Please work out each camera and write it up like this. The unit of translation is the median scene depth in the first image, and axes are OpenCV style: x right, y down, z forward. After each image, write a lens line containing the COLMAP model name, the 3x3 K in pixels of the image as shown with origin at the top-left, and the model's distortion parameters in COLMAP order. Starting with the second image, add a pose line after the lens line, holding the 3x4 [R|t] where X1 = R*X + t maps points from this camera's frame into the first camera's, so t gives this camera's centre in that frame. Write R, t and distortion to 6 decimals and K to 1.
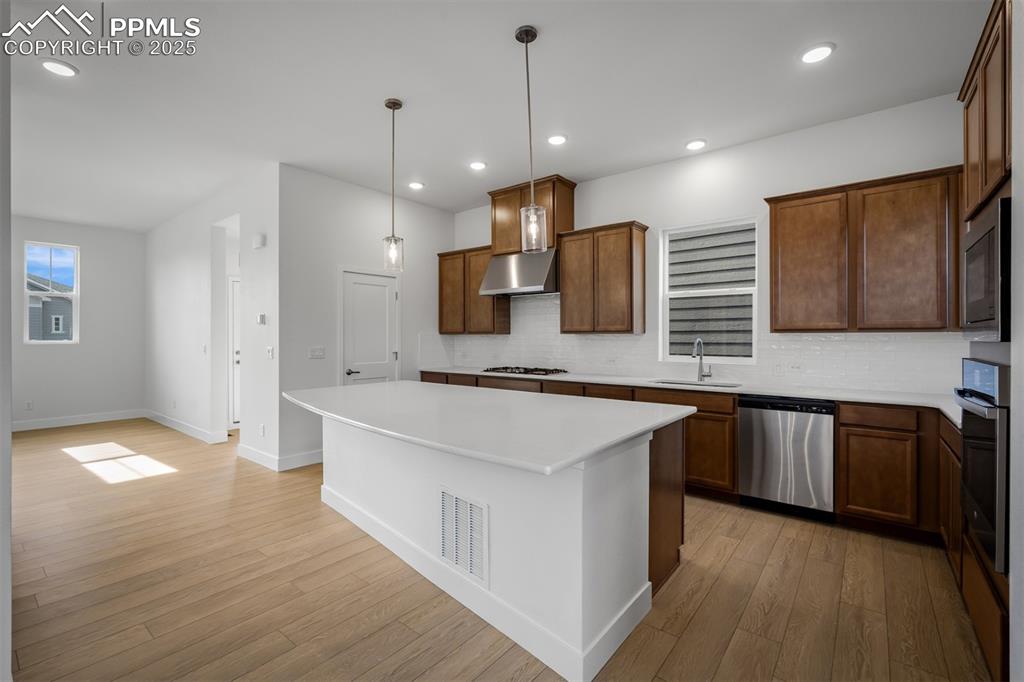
lens RADIAL K [[448.1, 0, 512.0], [0, 448.1, 341.0], [0, 0, 1]] dist [0.000061, 0.000073]
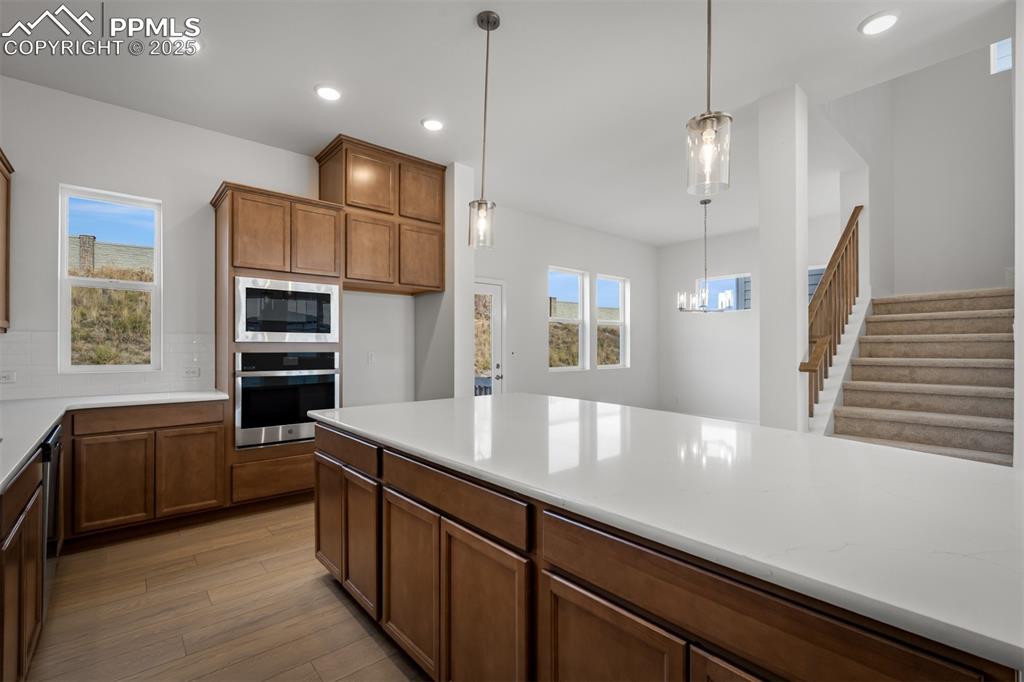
lens RADIAL K [[454.8, 0, 510.9], [0, 454.8, 347.8], [0, 0, 1]] dist [-0.001211, -0.000003]
pose [[-0.984024, -0.002783, 0.178016, -0.116791], [-0.001782, 0.999982, 0.005786, 0.003837], [-0.178029, 0.005376, -0.984011, 1.201065]]
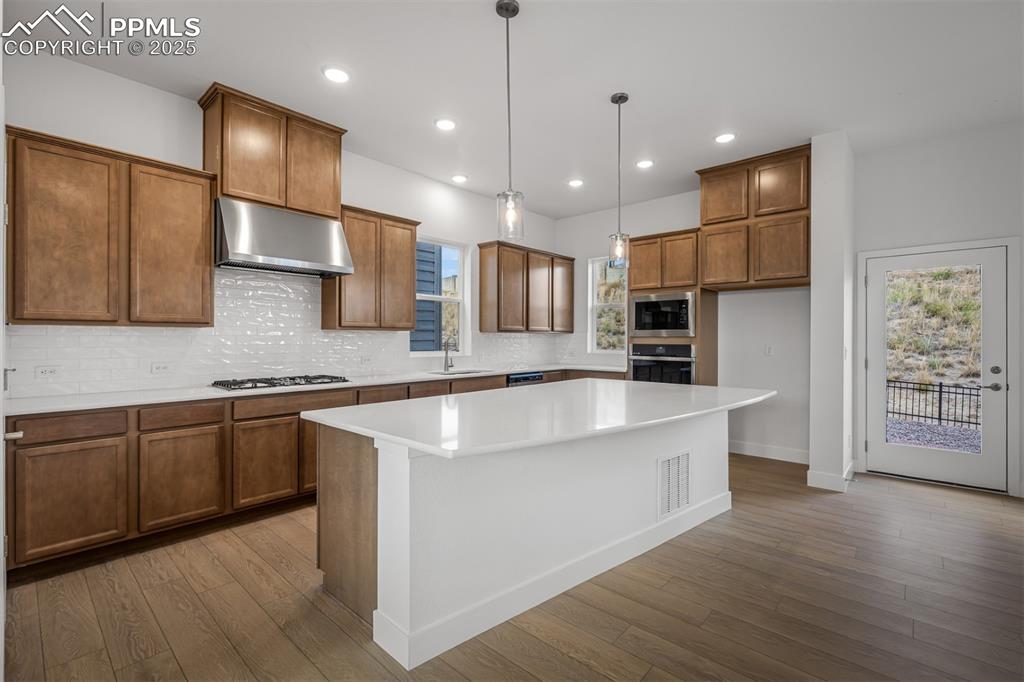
lens RADIAL K [[458.0, 0, 506.0], [0, 458.0, 338.5], [0, 0, 1]] dist [0.000402, 0.000404]
pose [[0.068542, -0.003318, 0.997643, -0.803607], [0.002610, 0.999992, 0.003147, -0.001933], [-0.997645, 0.002388, 0.068550, 0.759903]]
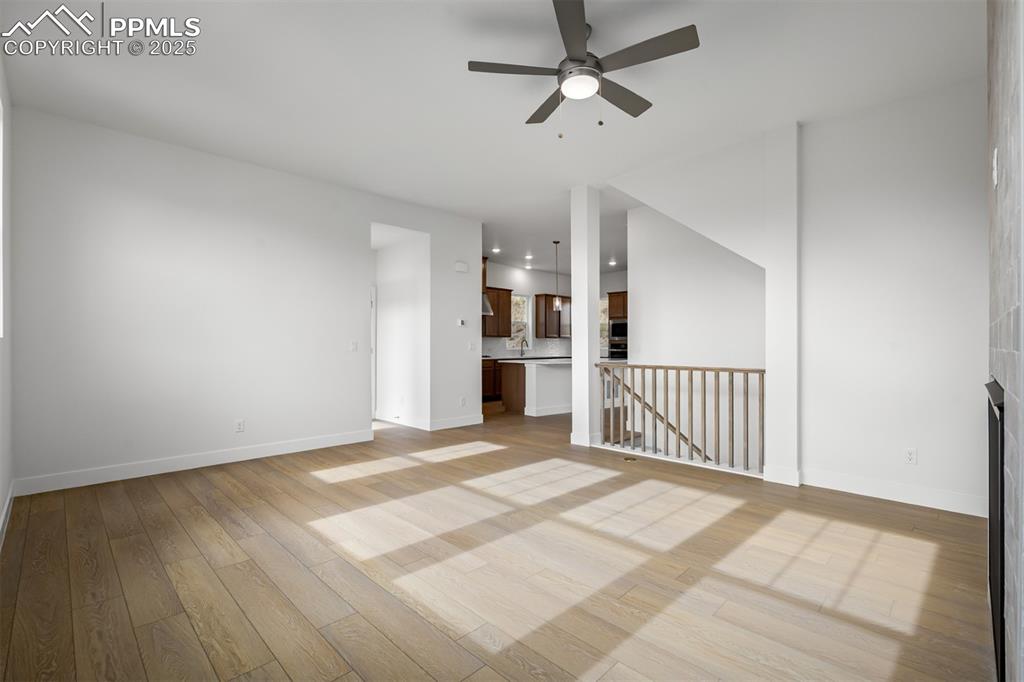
lens RADIAL K [[454.8, 0, 510.9], [0, 454.8, 347.8], [0, 0, 1]] dist [-0.001211, -0.000003]
pose [[0.112974, -0.008643, 0.993560, -2.196934], [0.007246, 0.999943, 0.007874, 0.018898], [-0.993571, 0.006310, 0.113030, 0.773186]]
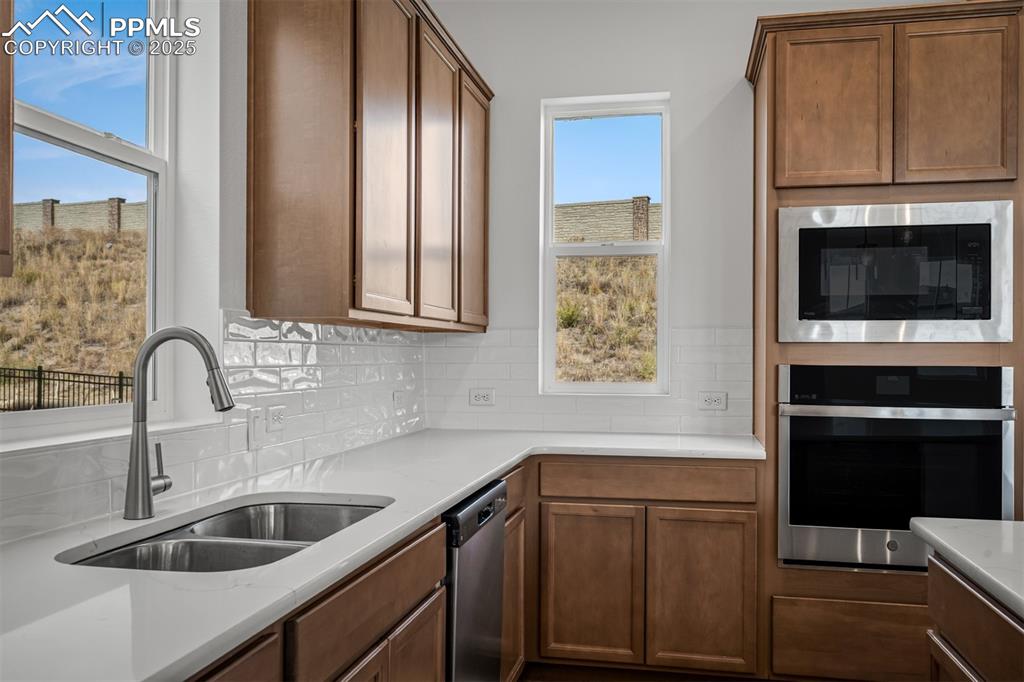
lens RADIAL K [[844.1, 0, 508.4], [0, 844.1, 353.1], [0, 0, 1]] dist [0.004090, 0.002236]
pose [[-0.454061, -0.001756, 0.890969, -0.034741], [0.000110, 0.999998, 0.002027, 0.006251], [-0.890971, 0.001018, -0.454060, 1.032962]]
